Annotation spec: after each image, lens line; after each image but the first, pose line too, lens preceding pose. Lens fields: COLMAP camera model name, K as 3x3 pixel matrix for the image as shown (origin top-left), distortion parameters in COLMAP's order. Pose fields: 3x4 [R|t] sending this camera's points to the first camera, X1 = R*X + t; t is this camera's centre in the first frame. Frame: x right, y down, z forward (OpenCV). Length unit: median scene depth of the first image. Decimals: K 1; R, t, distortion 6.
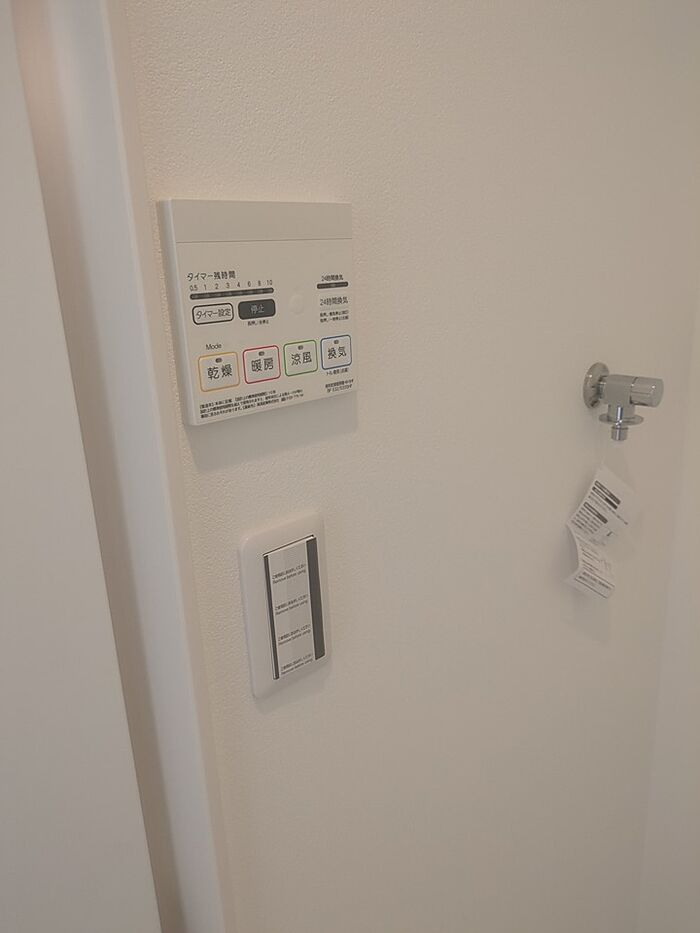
lens RADIAL K [[697.2, 0, 349.4], [0, 697.2, 474.1], [0, 0, 1]] dist [0.052738, -0.060793]
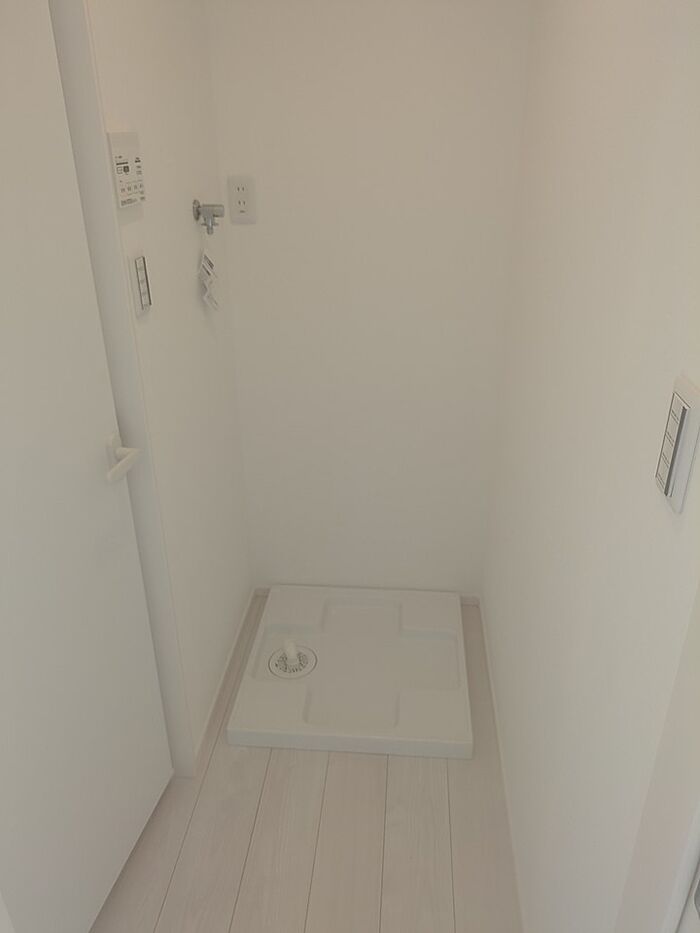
lens RADIAL K [[697.2, 0, 349.4], [0, 697.2, 474.1], [0, 0, 1]] dist [0.052738, -0.060793]
pose [[0.754022, -0.254472, 0.605553, -0.951167], [0.162891, 0.965550, 0.202926, 0.347552], [-0.636331, -0.054371, 0.769498, -1.222009]]
